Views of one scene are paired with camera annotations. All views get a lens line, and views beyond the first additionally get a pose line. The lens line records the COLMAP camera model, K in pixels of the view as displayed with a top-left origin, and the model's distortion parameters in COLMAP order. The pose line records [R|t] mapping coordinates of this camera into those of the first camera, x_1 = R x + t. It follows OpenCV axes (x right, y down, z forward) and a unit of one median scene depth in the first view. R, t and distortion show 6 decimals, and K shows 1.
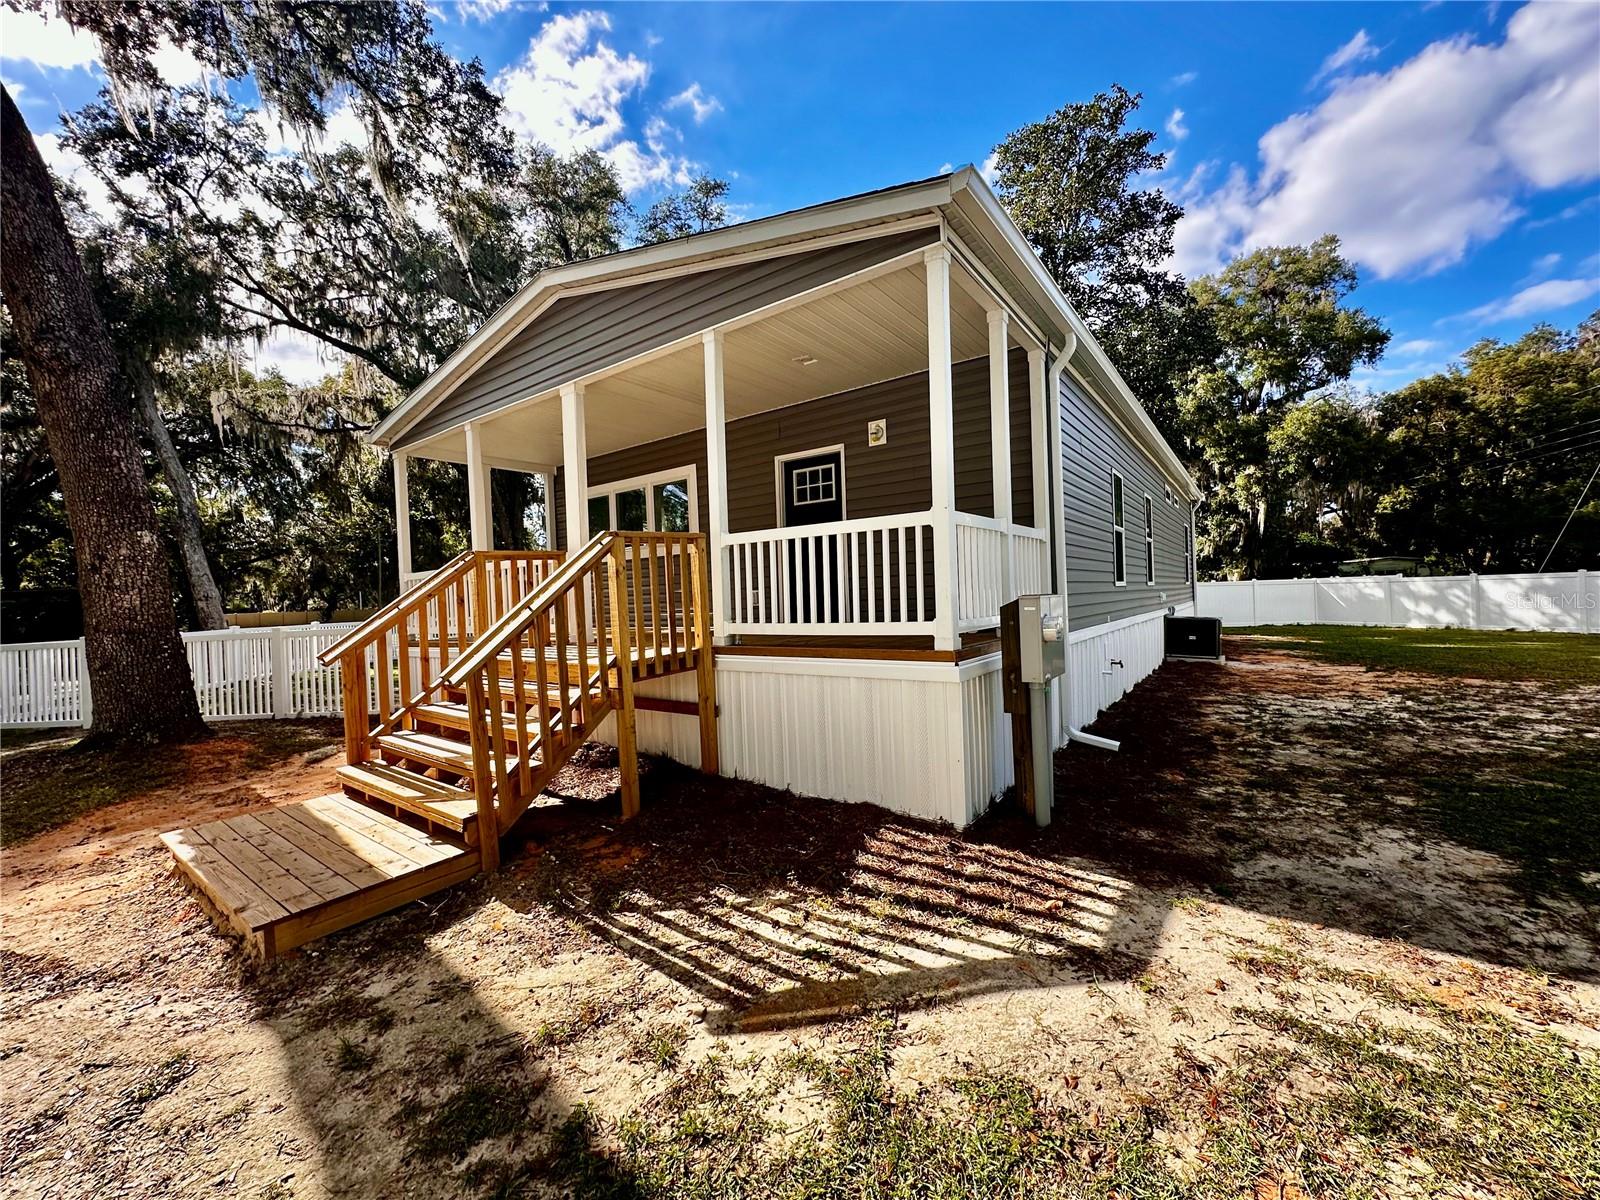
lens RADIAL K [[637.1, 0, 795.2], [0, 637.1, 605.1], [0, 0, 1]] dist [-0.005879, 0.001526]
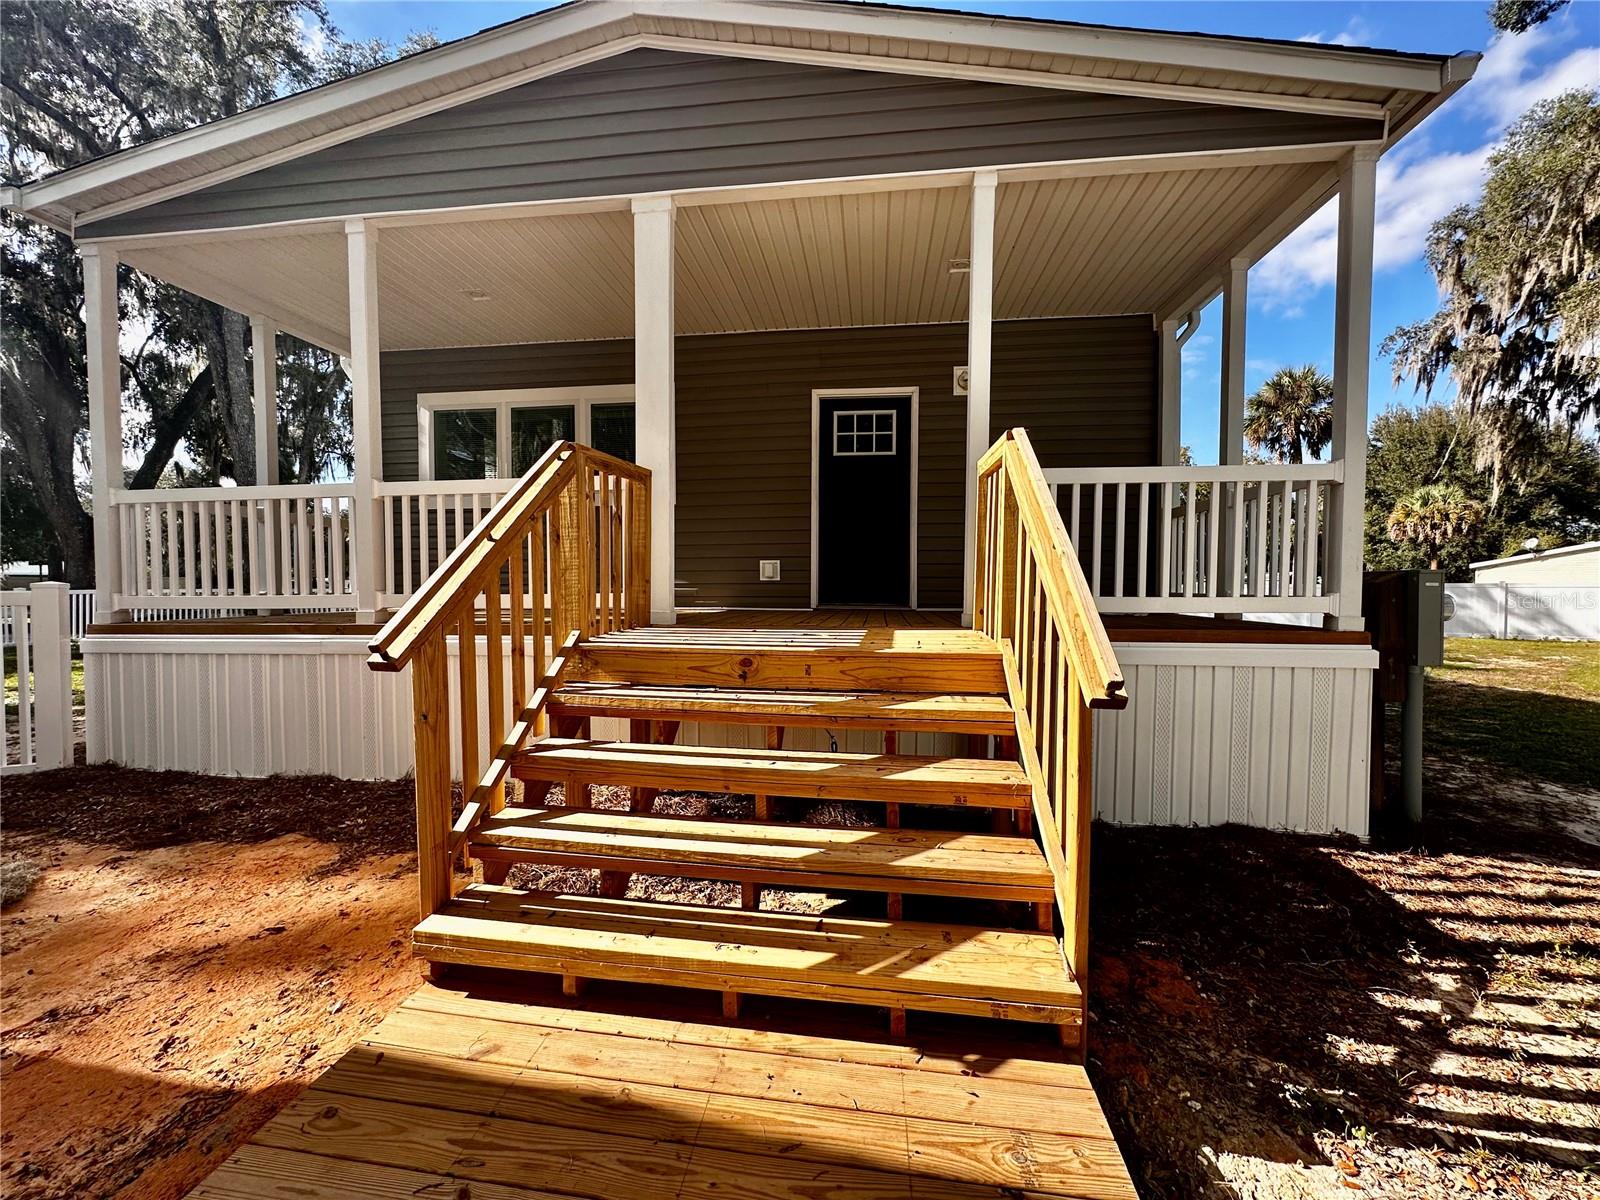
lens RADIAL K [[637.1, 0, 796.0], [0, 637.1, 605.8], [0, 0, 1]] dist [-0.005879, 0.001526]
pose [[0.872381, 0.022400, 0.488312, -0.645202], [-0.030286, 0.999507, 0.008257, 0.039780], [-0.487887, -0.021992, 0.872630, 0.489684]]
